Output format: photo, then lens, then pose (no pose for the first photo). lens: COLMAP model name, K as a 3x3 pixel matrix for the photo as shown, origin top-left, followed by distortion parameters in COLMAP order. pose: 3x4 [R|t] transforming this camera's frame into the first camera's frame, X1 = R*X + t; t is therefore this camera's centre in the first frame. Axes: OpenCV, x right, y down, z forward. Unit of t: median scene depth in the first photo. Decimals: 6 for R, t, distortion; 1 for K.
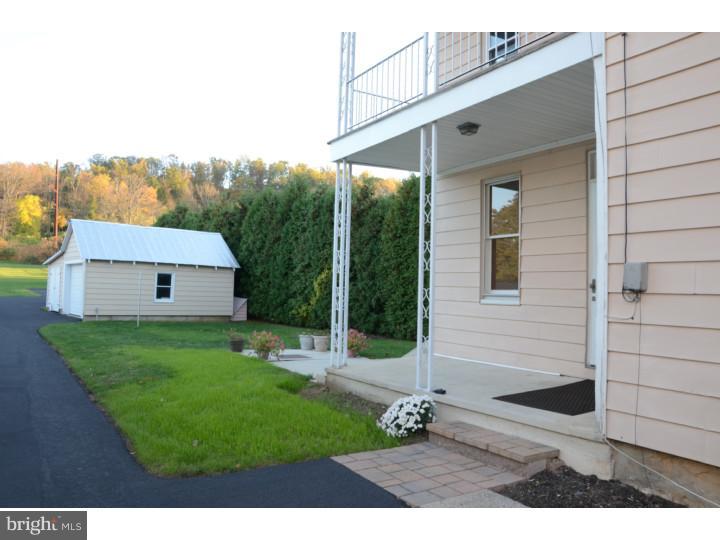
lens RADIAL K [[546.6, 0, 360.0], [0, 546.6, 270.0], [0, 0, 1]] dist [-0.080808, 0.004772]
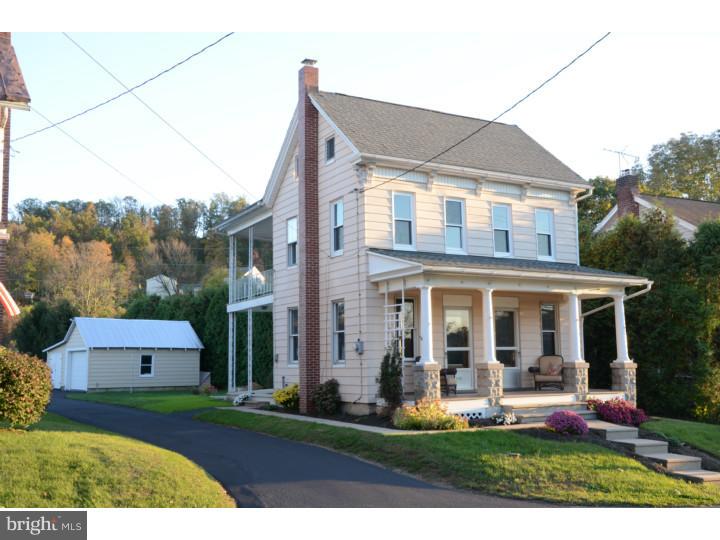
lens RADIAL K [[760.2, 0, 360.0], [0, 760.2, 270.0], [0, 0, 1]] dist [0.048123, 0.020738]
pose [[0.998554, -0.039953, -0.035965, 0.043127], [0.036735, 0.995612, -0.086071, -0.003854], [0.039246, 0.084626, 0.995640, -0.156468]]
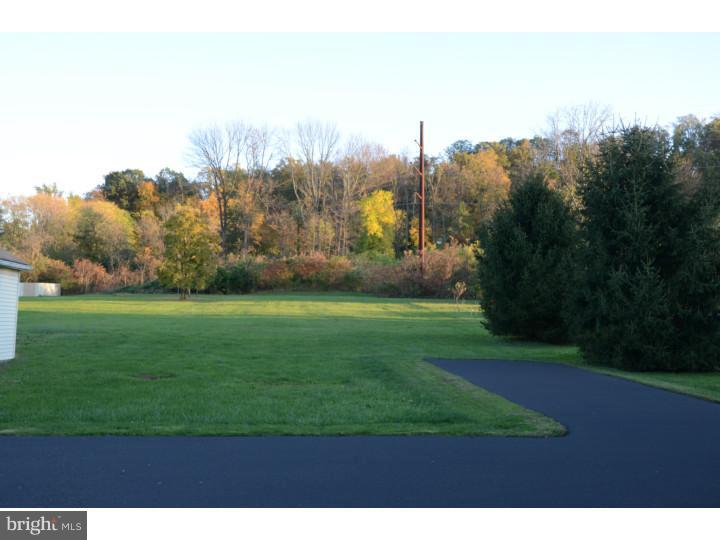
lens RADIAL K [[760.2, 0, 360.0], [0, 760.2, 270.0], [0, 0, 1]] dist [0.048123, 0.020738]
pose [[0.843251, -0.031923, -0.536571, -0.157251], [0.003974, 0.998578, -0.053164, 0.002278], [0.537505, 0.042698, 0.842179, 0.224210]]
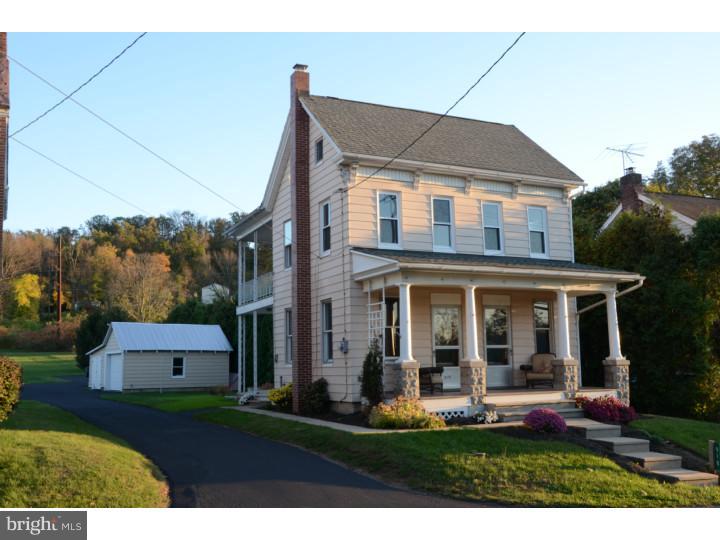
lens RADIAL K [[717.9, 0, 360.0], [0, 717.9, 270.0], [0, 0, 1]] dist [0.020718, 0.002320]
pose [[0.993503, -0.055433, -0.099396, 0.054938], [0.045579, 0.994063, -0.098802, -0.002437], [0.104282, 0.093630, 0.990131, -0.147415]]
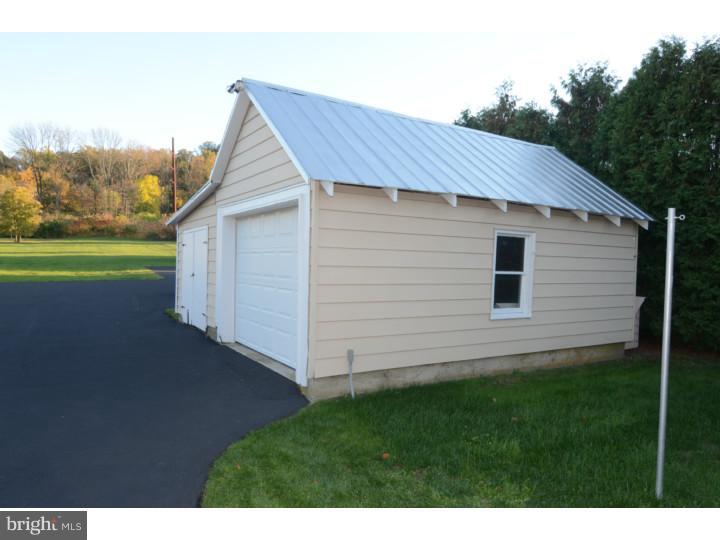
lens RADIAL K [[472.7, 0, 360.0], [0, 472.7, 270.0], [0, 0, 1]] dist [0.004078, -0.030596]
pose [[0.989396, -0.005313, -0.145146, -0.074047], [0.013190, 0.998488, 0.053360, 0.002019], [0.144643, -0.054708, 0.987970, 0.123077]]
